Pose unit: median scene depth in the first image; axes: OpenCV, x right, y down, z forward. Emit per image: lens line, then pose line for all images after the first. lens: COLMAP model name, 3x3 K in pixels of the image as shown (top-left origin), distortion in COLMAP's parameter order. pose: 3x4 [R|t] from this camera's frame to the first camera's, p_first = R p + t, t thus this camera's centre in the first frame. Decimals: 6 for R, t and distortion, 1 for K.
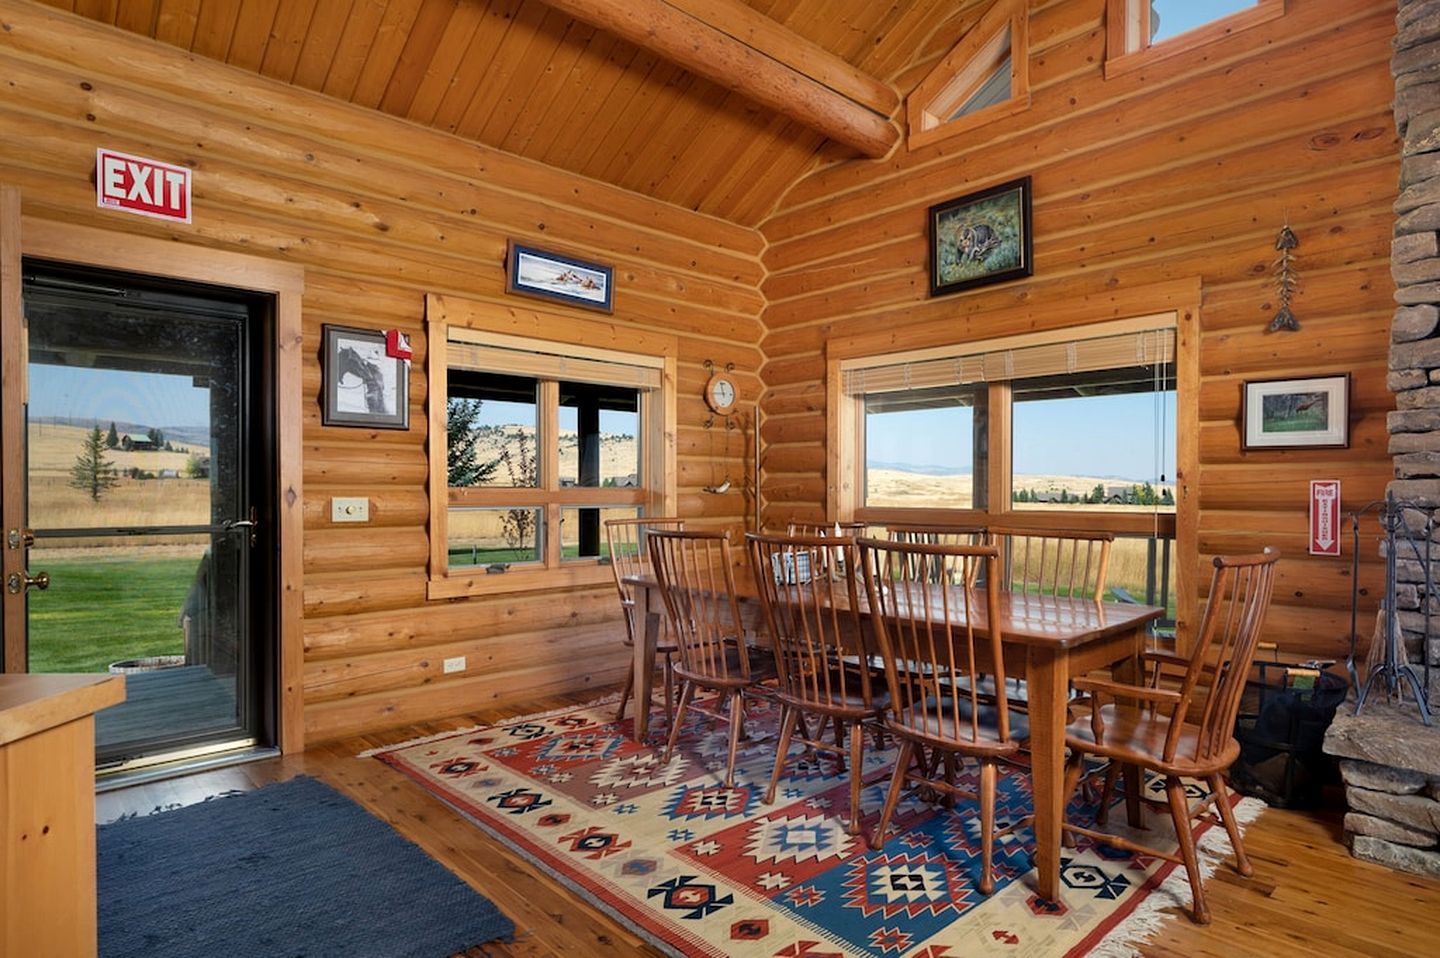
lens RADIAL K [[793.9, 0, 740.9], [0, 793.9, 494.5], [0, 0, 1]] dist [-0.001386, -0.000370]
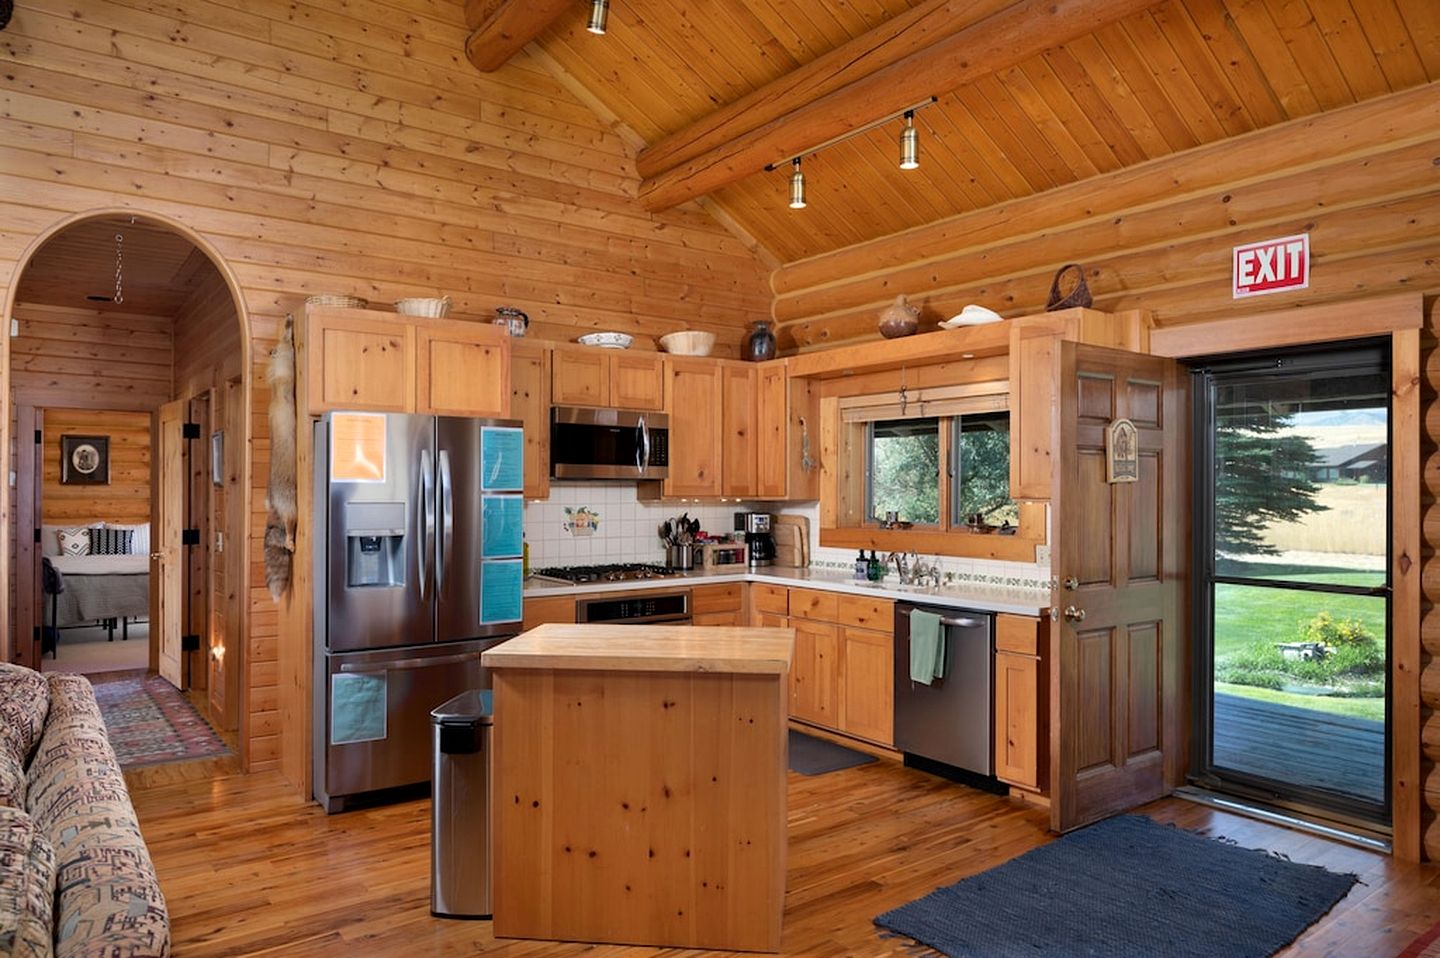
lens RADIAL K [[930.0, 0, 720.0], [0, 930.0, 479.0], [0, 0, 1]] dist [-0.085015, 0.073452]
pose [[-0.112767, -0.015032, -0.993508, 0.557087], [-0.010963, 0.999844, -0.013884, -0.073416], [0.993561, 0.009326, -0.112914, 0.398045]]
